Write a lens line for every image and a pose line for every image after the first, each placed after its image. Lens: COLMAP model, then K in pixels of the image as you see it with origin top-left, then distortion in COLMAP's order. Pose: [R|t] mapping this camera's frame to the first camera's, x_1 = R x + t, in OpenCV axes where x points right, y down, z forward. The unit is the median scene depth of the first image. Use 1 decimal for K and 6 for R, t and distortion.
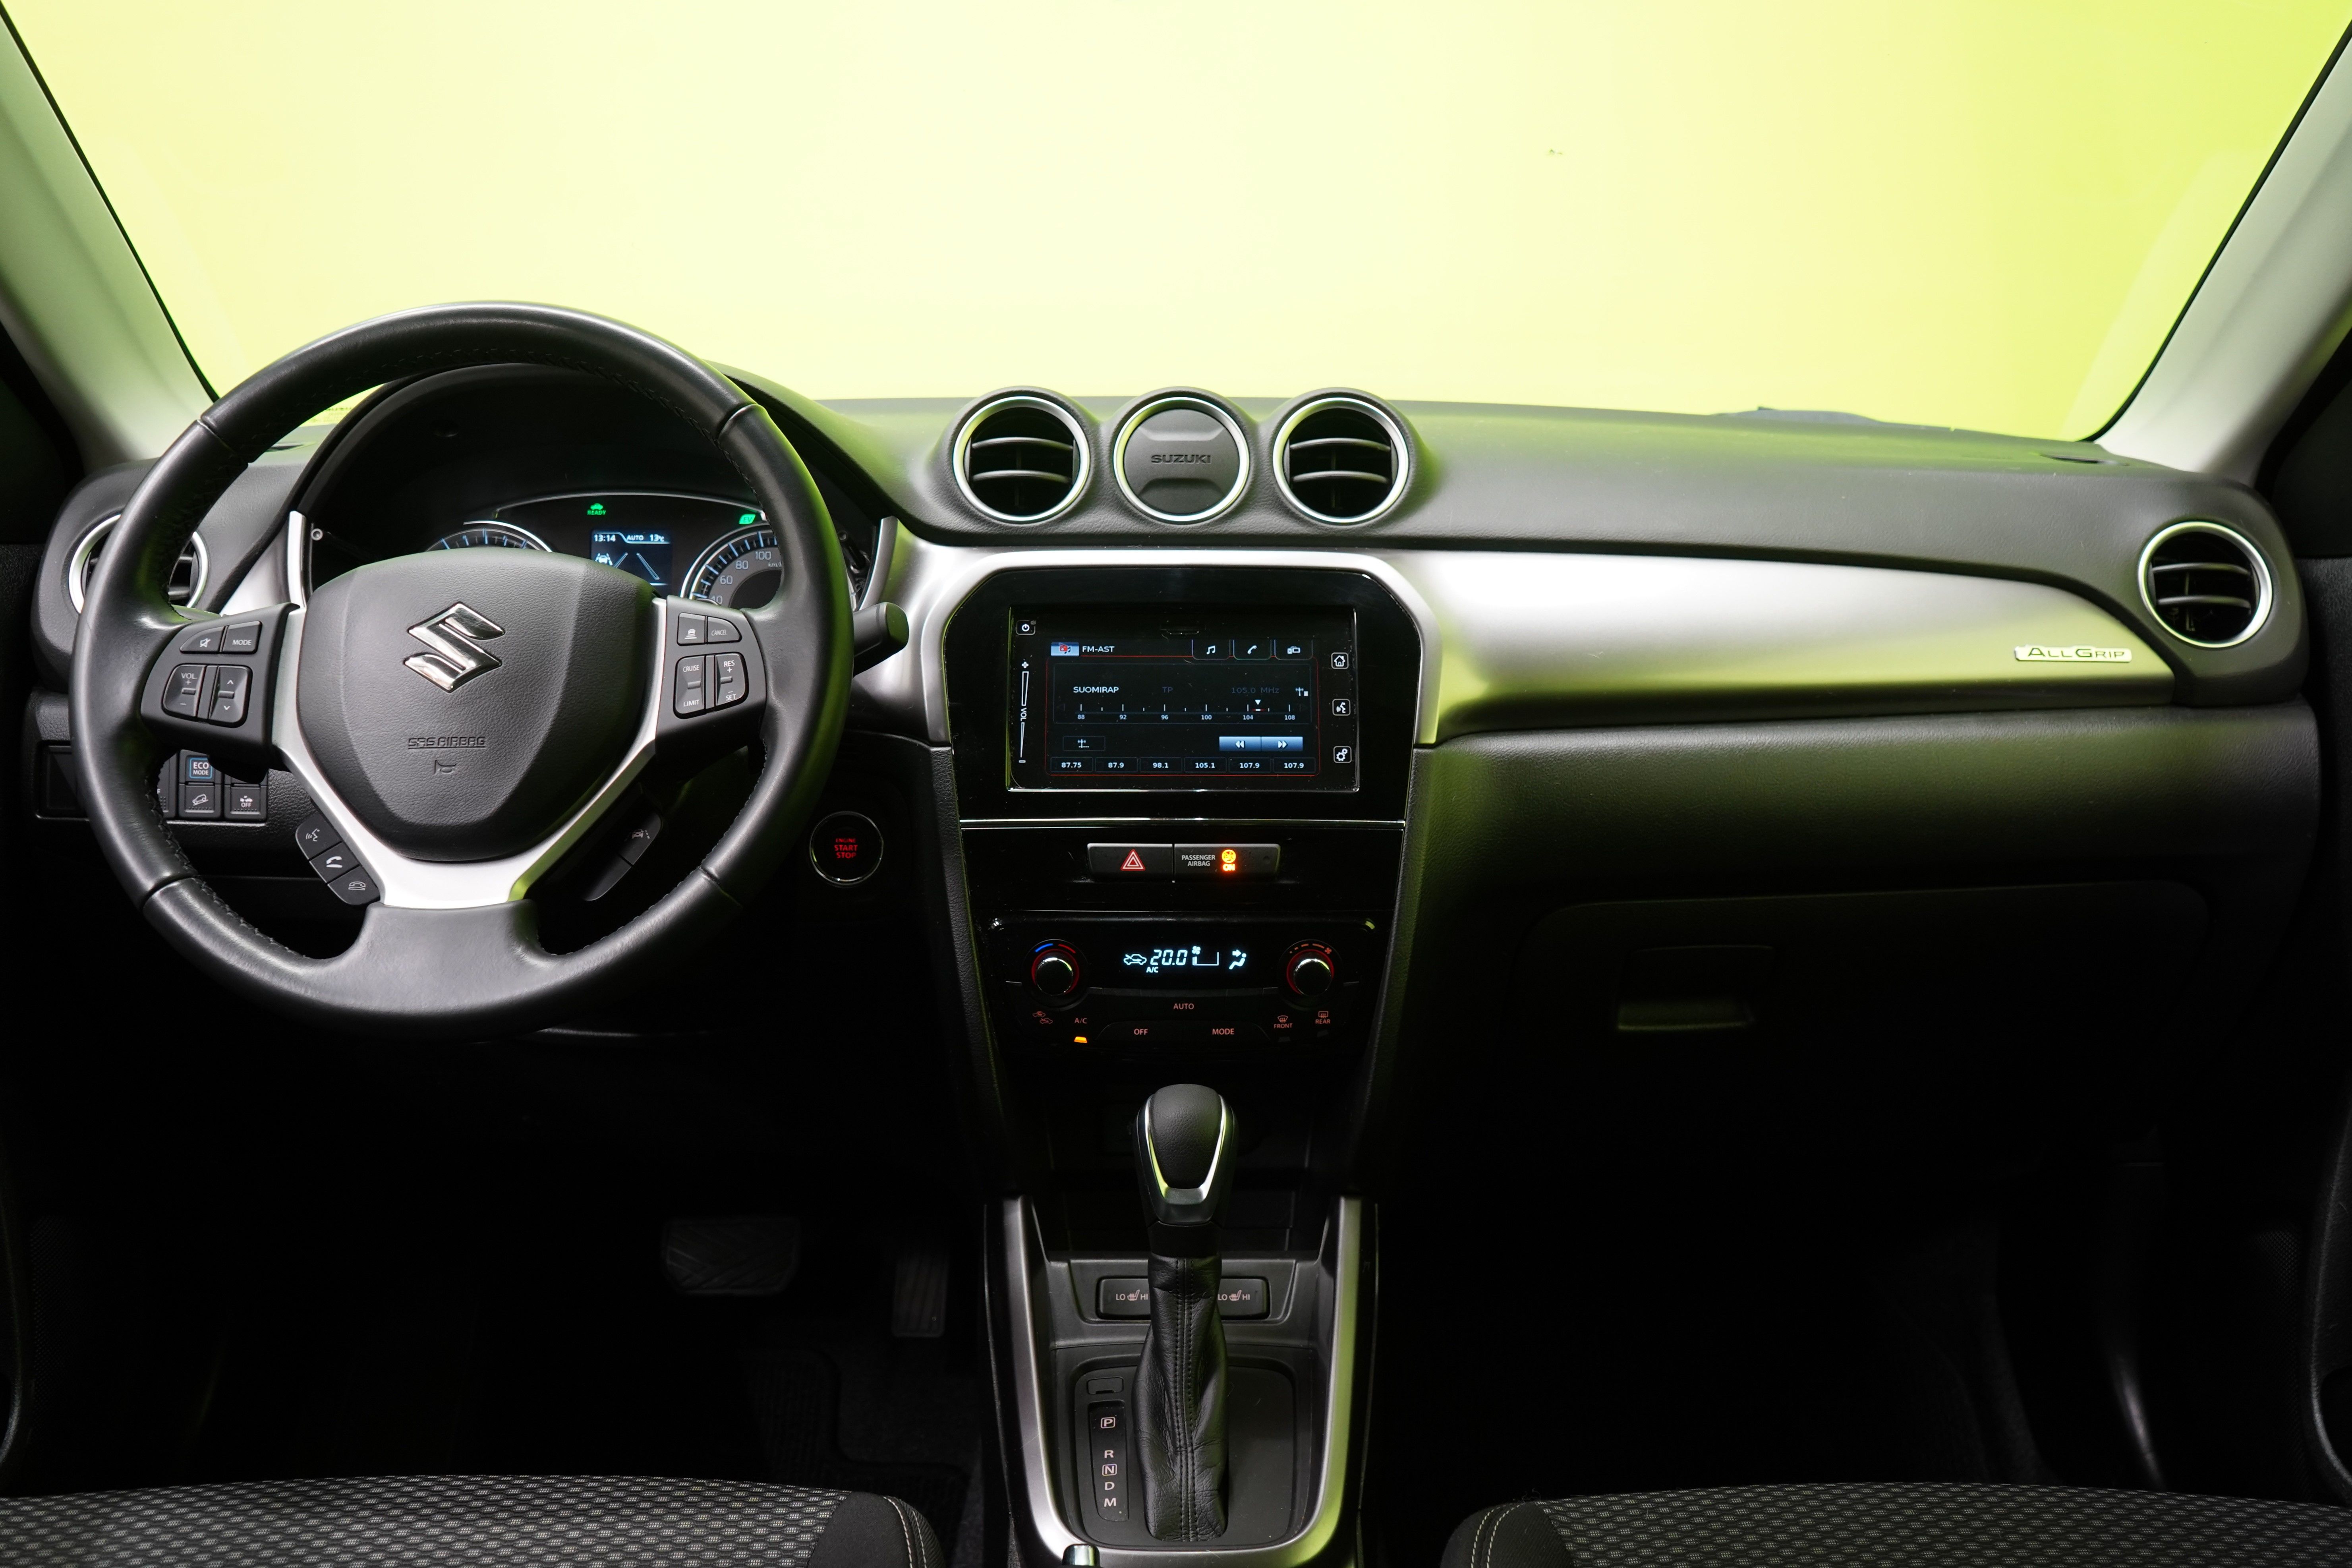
lens RADIAL K [[1945.6, 0, 1176.9], [0, 1945.6, 774.2], [0, 0, 1]] dist [-0.014893, -0.015916]
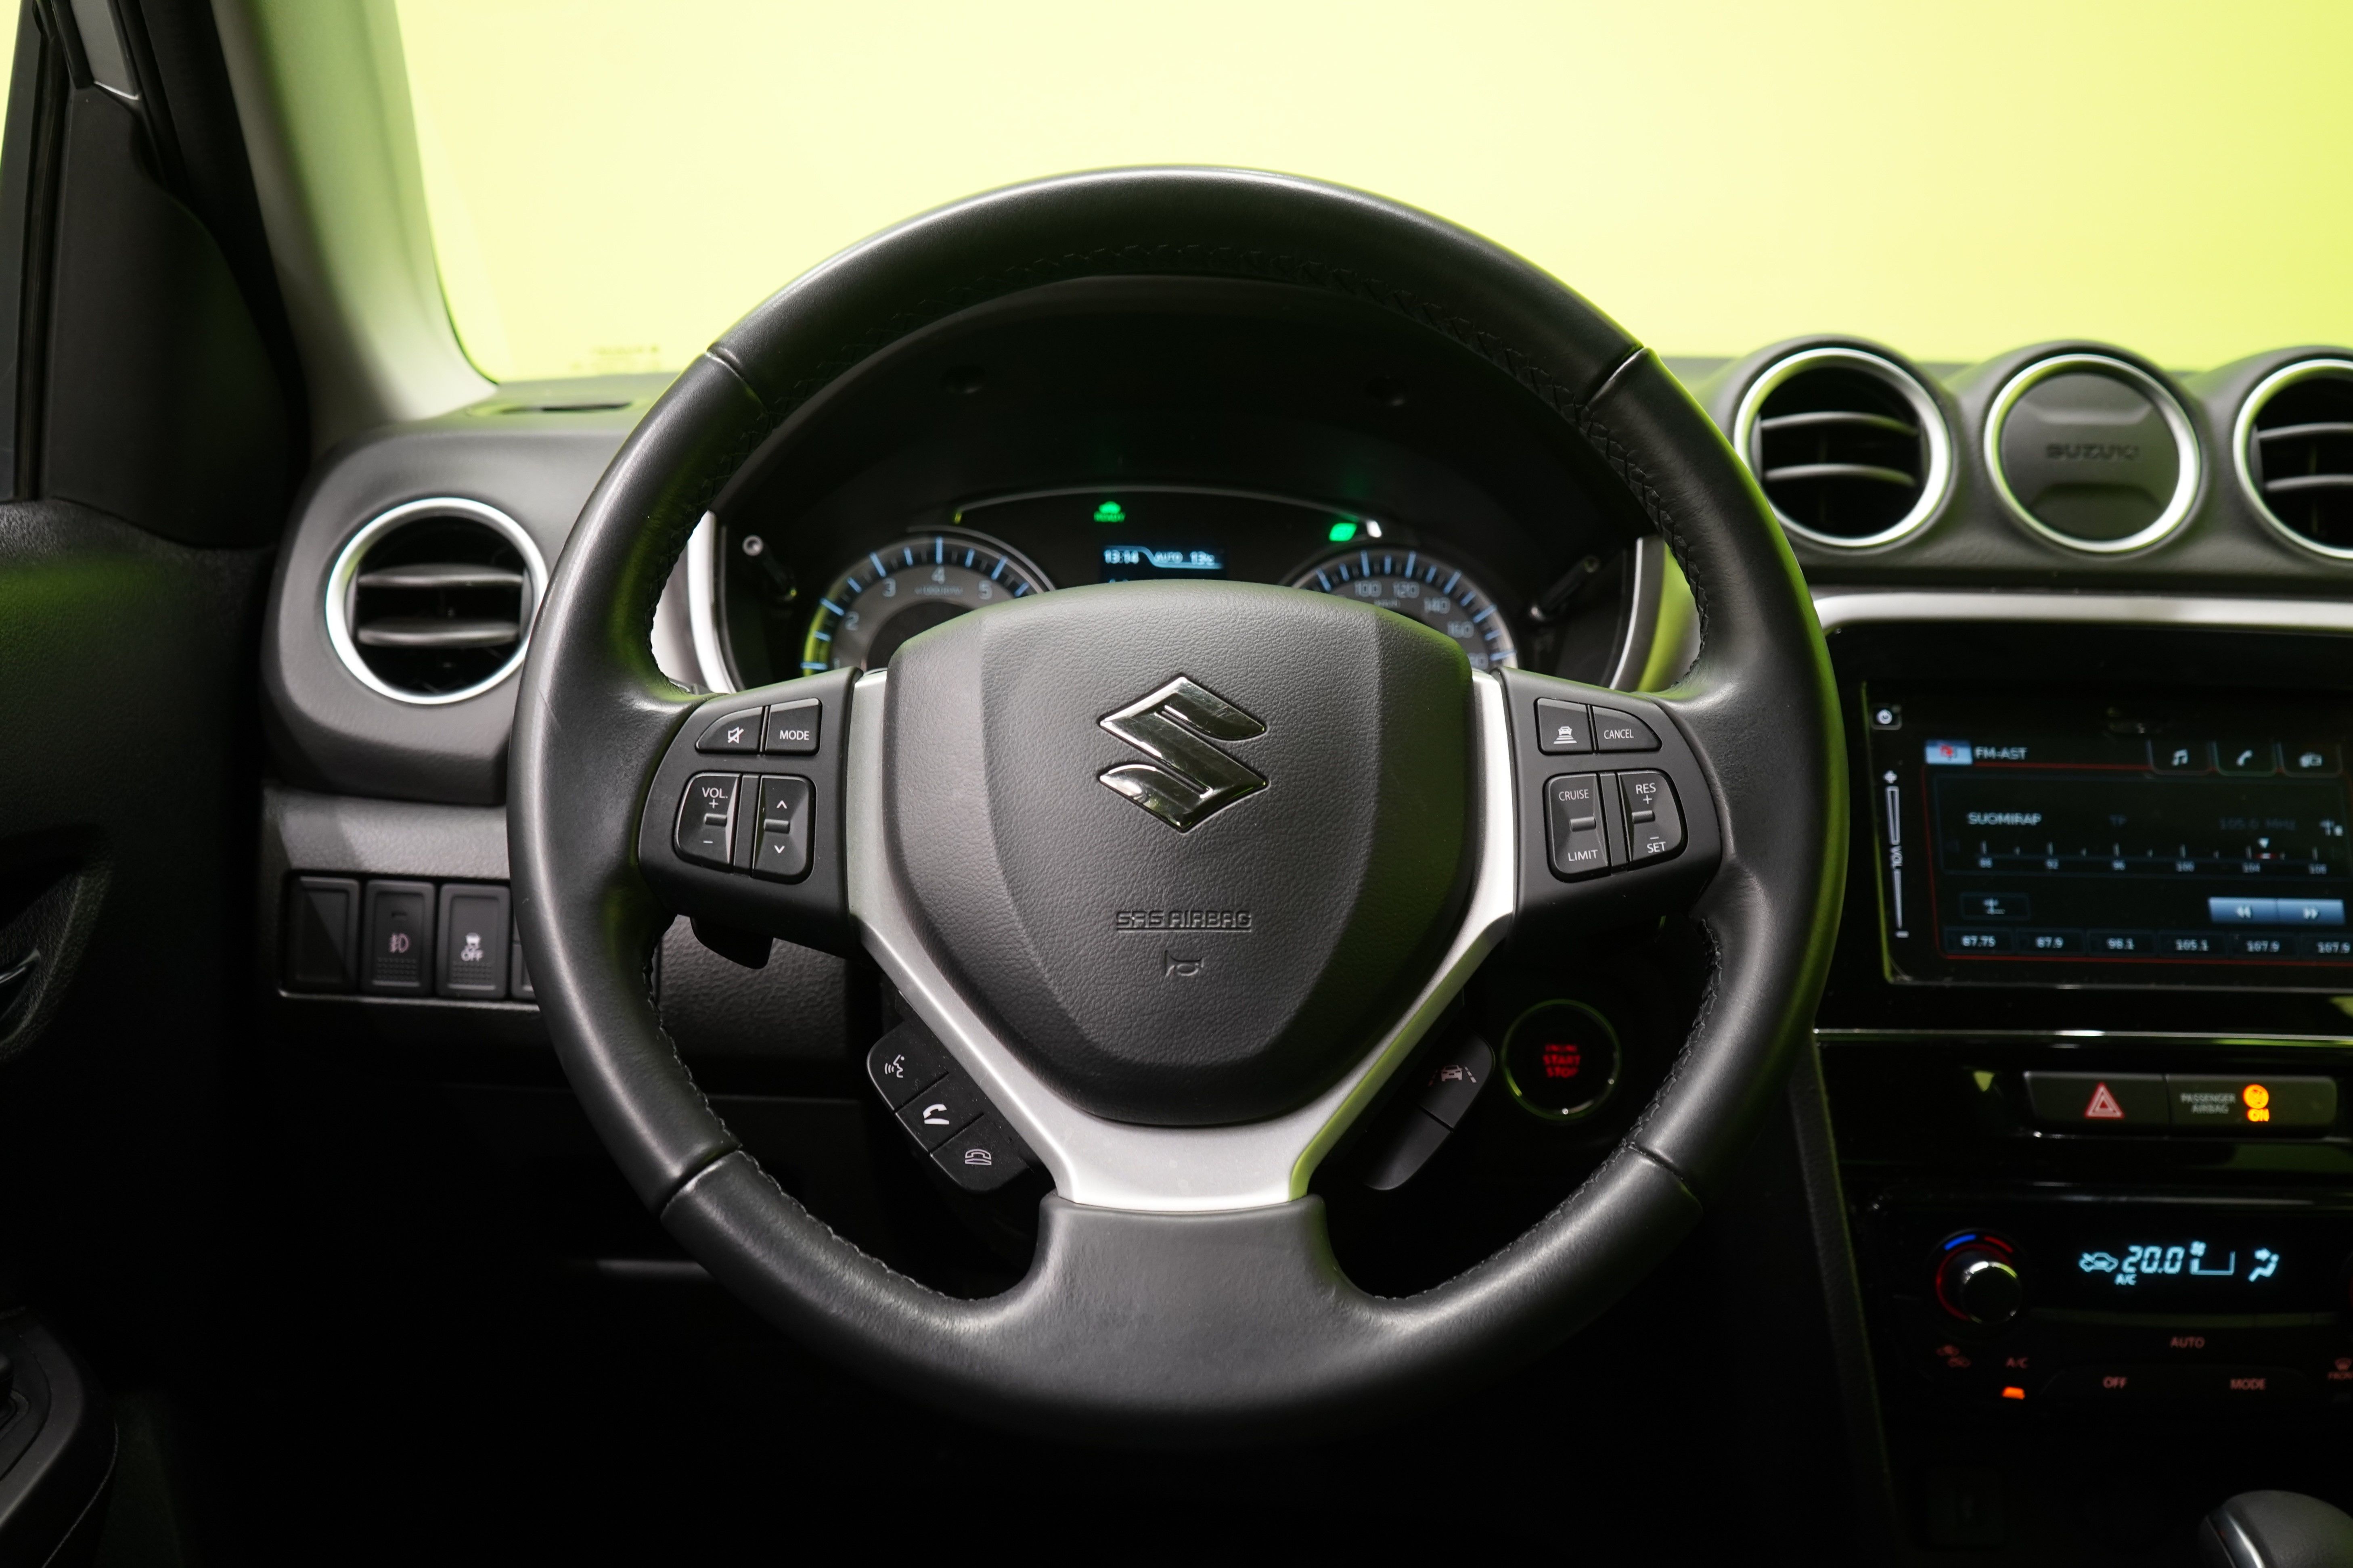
lens RADIAL K [[2356.5, 0, 1170.9], [0, 2356.5, 779.8], [0, 0, 1]] dist [0.019783, 0.000000]
pose [[0.999754, 0.017685, 0.013376, -0.328338], [-0.017382, 0.999596, -0.022478, -0.035378], [-0.013768, 0.022240, 0.999658, 0.254635]]
